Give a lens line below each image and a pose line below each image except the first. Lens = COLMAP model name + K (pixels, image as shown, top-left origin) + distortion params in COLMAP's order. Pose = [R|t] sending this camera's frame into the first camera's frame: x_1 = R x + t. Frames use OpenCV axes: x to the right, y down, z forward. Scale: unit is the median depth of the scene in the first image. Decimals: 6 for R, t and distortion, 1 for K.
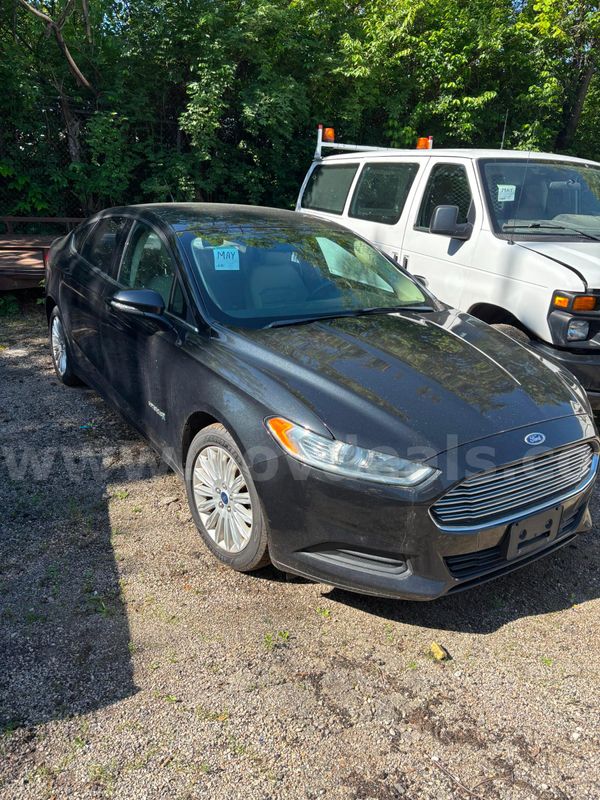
lens RADIAL K [[577.7, 0, 300.0], [0, 577.7, 400.0], [0, 0, 1]] dist [0.004066, -0.036383]
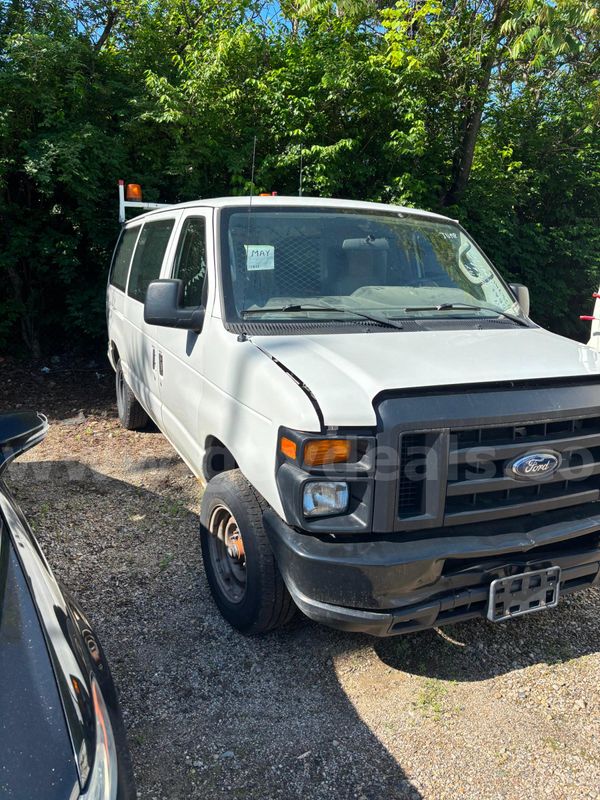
lens RADIAL K [[577.7, 0, 300.0], [0, 577.7, 400.0], [0, 0, 1]] dist [0.004066, -0.036383]
pose [[0.998415, -0.034863, 0.044171, 0.232240], [0.039530, 0.993188, -0.109613, -0.081913], [-0.040049, 0.111185, 0.992992, 0.238882]]
